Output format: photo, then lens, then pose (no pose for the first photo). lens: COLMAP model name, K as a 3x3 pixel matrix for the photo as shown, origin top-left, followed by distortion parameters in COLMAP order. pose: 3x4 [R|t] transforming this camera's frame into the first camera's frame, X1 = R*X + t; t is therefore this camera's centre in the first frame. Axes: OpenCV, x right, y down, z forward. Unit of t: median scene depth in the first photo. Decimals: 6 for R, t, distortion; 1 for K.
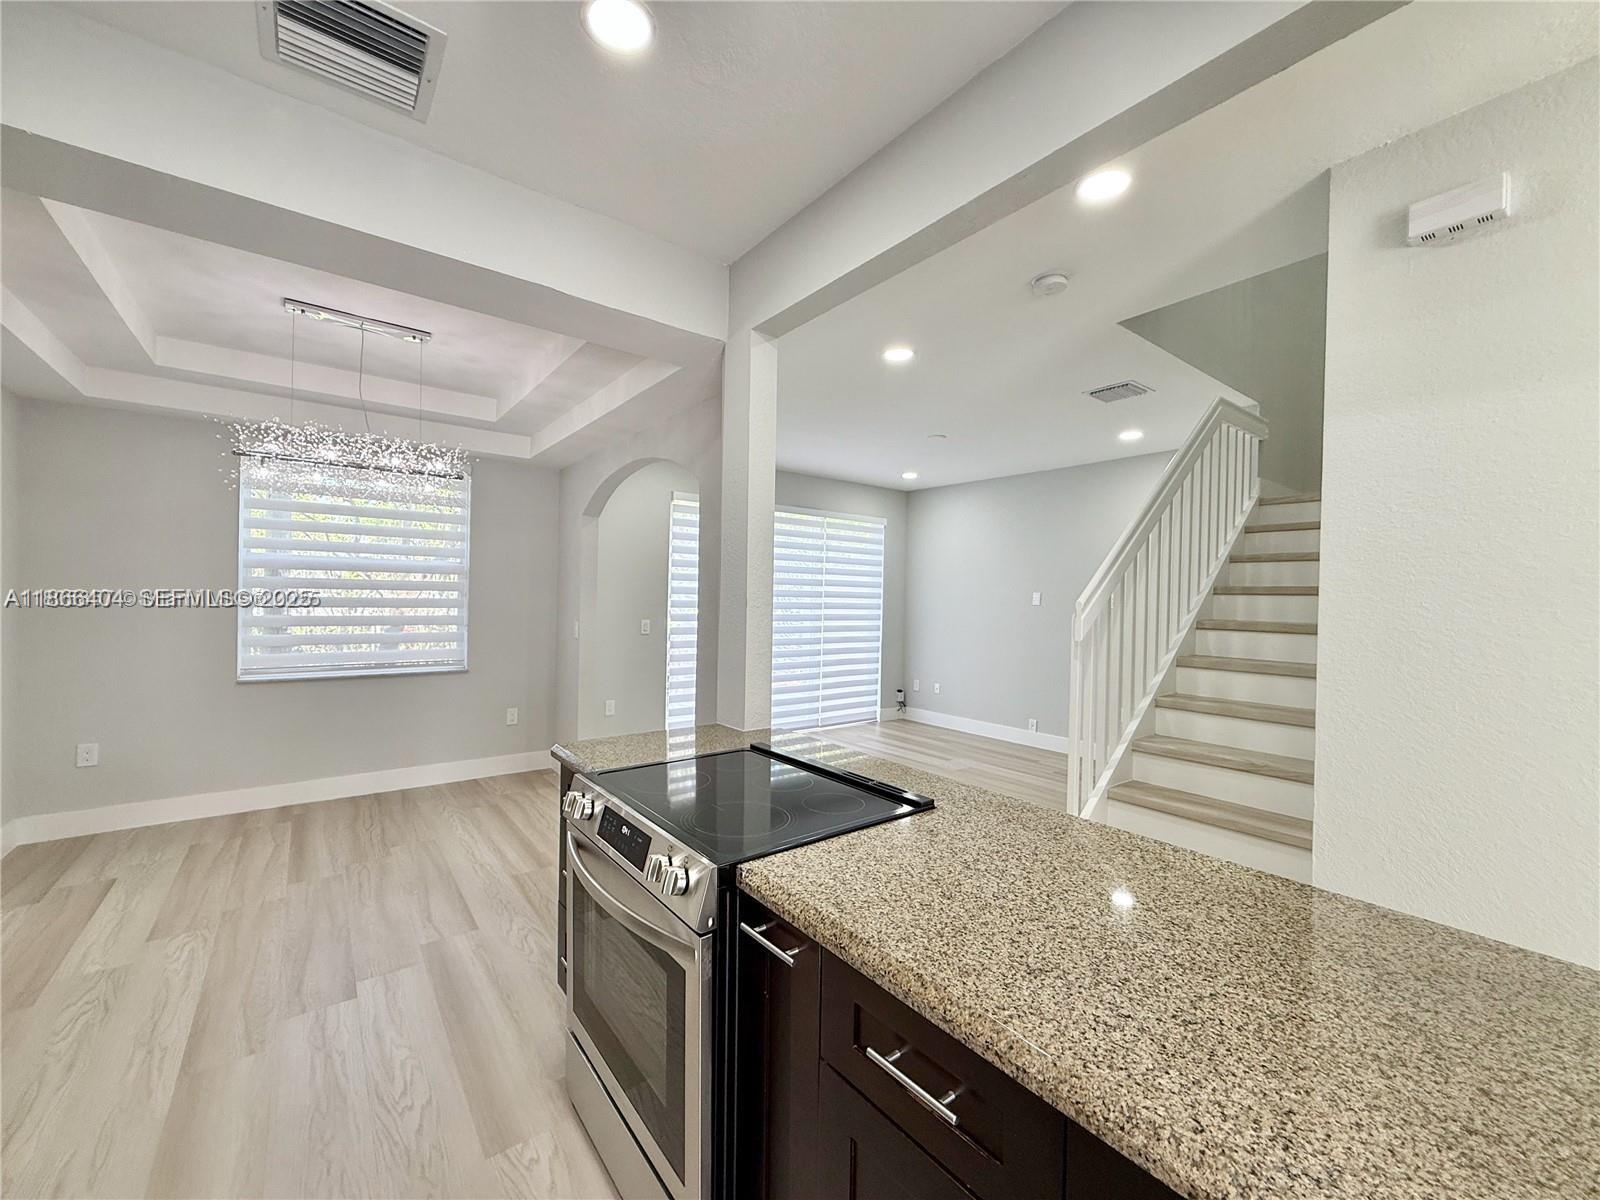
lens RADIAL K [[636.8, 0, 796.7], [0, 636.8, 599.9], [0, 0, 1]] dist [-0.001290, 0.000056]
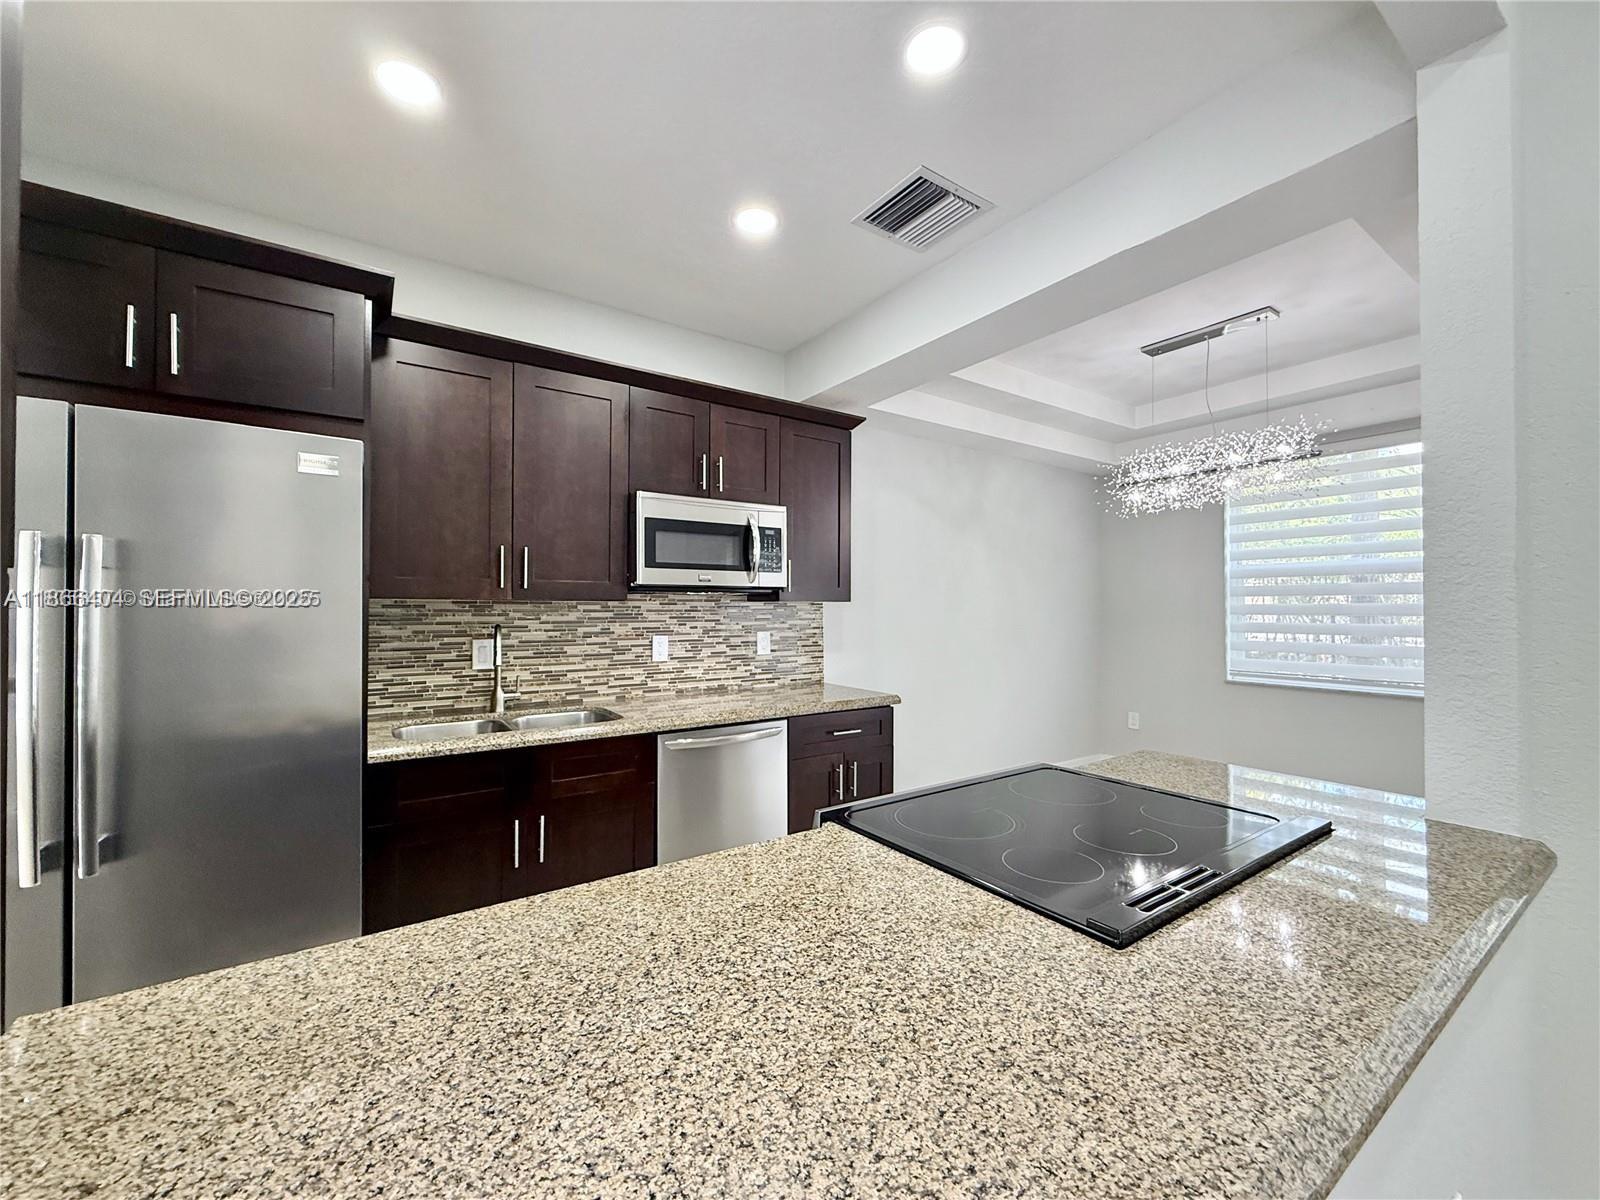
lens RADIAL K [[636.8, 0, 790.2], [0, 636.8, 602.4], [0, 0, 1]] dist [-0.001290, 0.000056]
pose [[-0.056171, -0.028463, -0.998015, 0.323406], [-0.005221, 0.999588, -0.028214, 0.029191], [0.998408, 0.003625, -0.056297, 0.333085]]
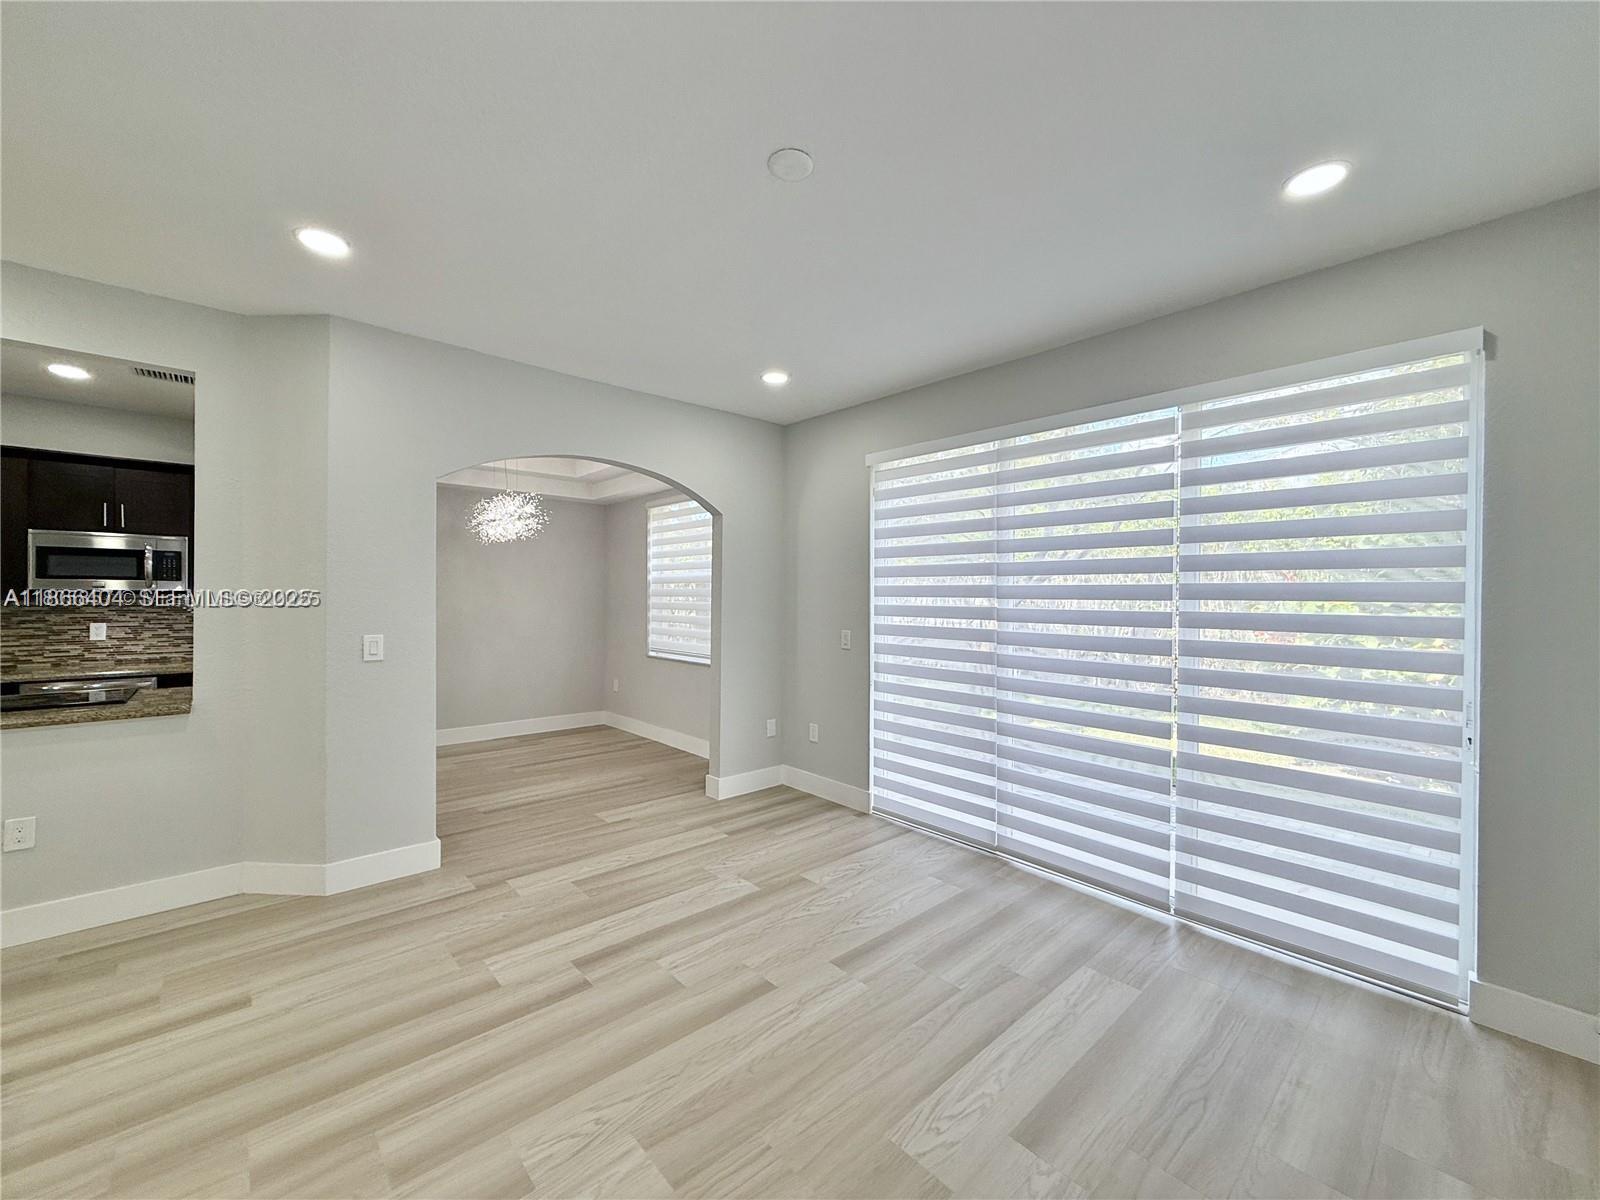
lens RADIAL K [[636.8, 0, 790.7], [0, 636.8, 600.9], [0, 0, 1]] dist [-0.001290, 0.000056]
pose [[0.077797, -0.012782, -0.996887, 0.836098], [-0.010416, 0.999853, -0.013633, 0.010098], [0.996915, 0.011444, 0.077653, 1.377994]]
